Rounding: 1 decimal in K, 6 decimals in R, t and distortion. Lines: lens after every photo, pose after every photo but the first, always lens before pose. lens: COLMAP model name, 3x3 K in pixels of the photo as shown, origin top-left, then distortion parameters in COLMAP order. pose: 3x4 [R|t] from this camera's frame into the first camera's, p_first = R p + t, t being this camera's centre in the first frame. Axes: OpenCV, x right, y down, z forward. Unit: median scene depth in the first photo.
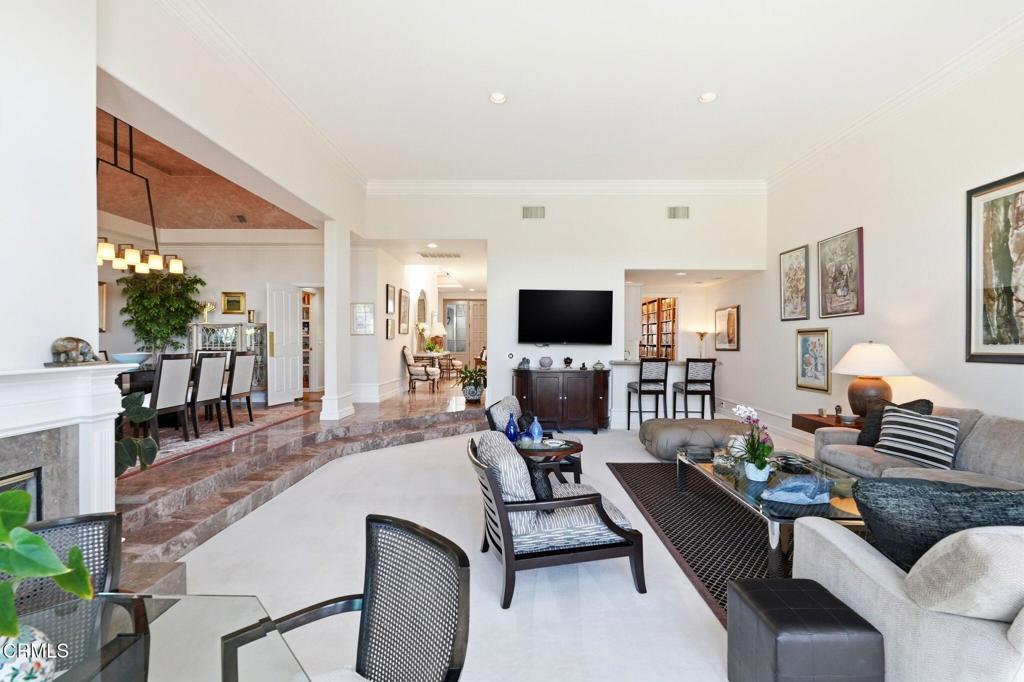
lens RADIAL K [[455.0, 0, 513.5], [0, 455.0, 346.2], [0, 0, 1]] dist [-0.000375, -0.000203]
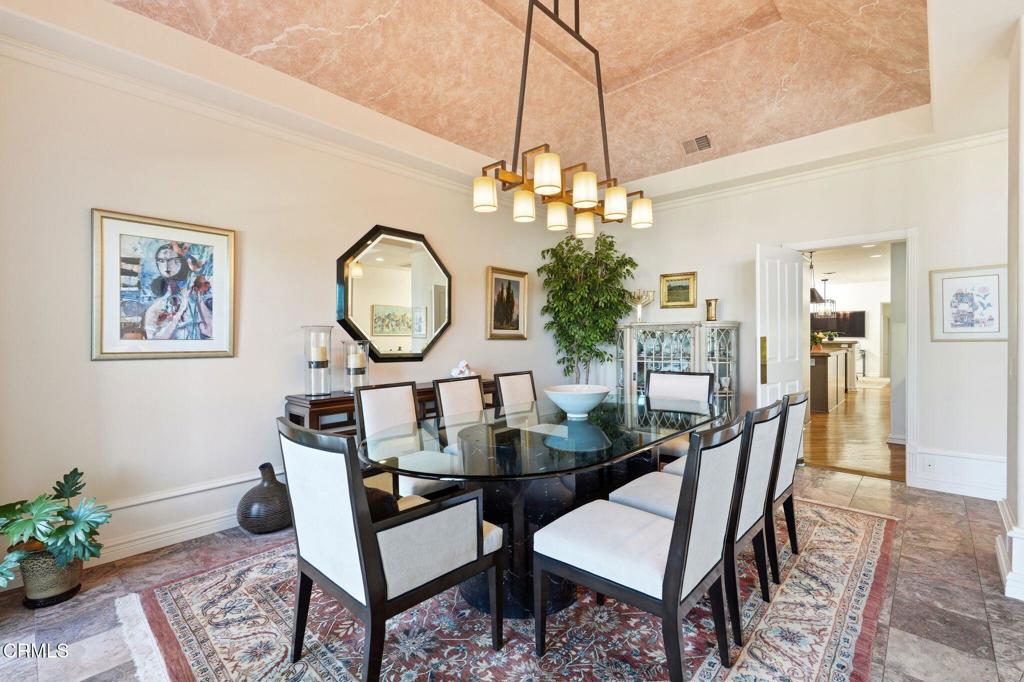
lens RADIAL K [[455.0, 0, 513.3], [0, 455.0, 337.5], [0, 0, 1]] dist [-0.000375, -0.000203]
pose [[0.742926, -0.005956, -0.669347, -0.400127], [0.001992, 0.999976, -0.006687, -0.028503], [0.669371, 0.003635, 0.742919, 0.416137]]
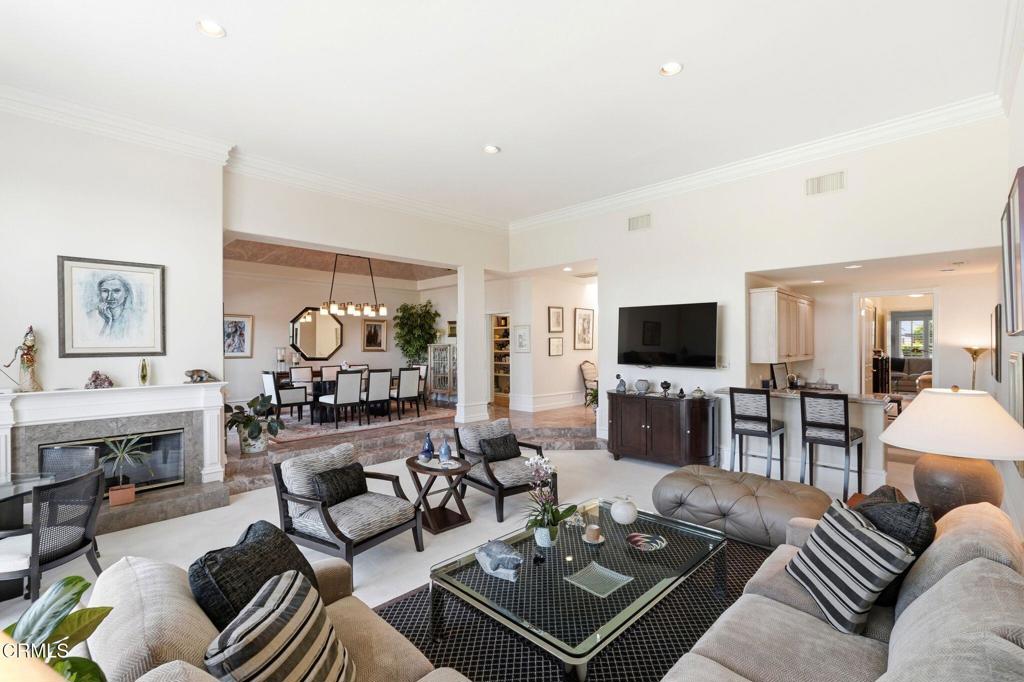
lens RADIAL K [[455.0, 0, 511.0], [0, 455.0, 350.0], [0, 0, 1]] dist [-0.000375, -0.000203]
pose [[0.719076, -0.000201, -0.694932, 0.503435], [0.000323, 1.000000, 0.000045, -0.035396], [0.694932, -0.000257, 0.719076, 0.153296]]
